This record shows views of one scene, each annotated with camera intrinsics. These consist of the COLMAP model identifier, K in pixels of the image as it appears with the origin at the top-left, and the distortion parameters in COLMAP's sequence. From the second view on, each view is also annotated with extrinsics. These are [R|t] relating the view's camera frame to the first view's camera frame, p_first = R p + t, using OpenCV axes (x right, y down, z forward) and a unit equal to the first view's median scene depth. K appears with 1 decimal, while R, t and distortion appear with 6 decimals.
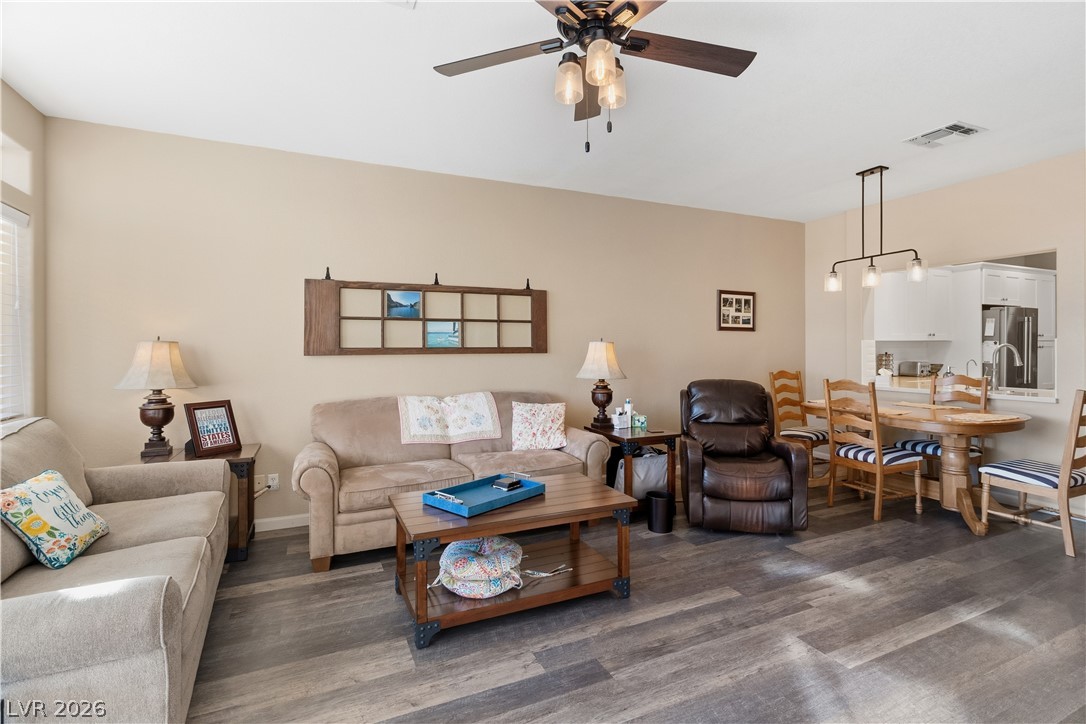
lens RADIAL K [[512.5, 0, 542.9], [0, 512.5, 345.4], [0, 0, 1]] dist [0.000516, 0.000163]
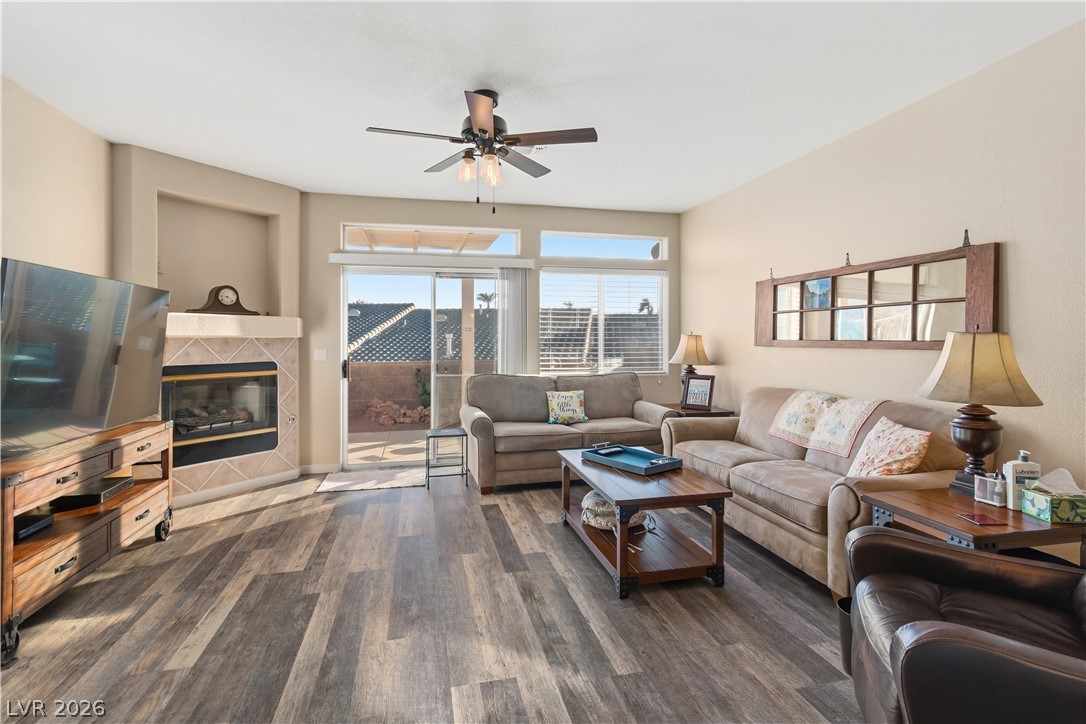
lens RADIAL K [[520.9, 0, 539.3], [0, 520.9, 335.1], [0, 0, 1]] dist [0.009594, 0.000669]
pose [[-0.200661, -0.004106, -0.979652, 0.885640], [-0.001521, 0.999991, -0.003880, 0.000034], [0.979660, 0.000711, -0.200665, 0.798805]]
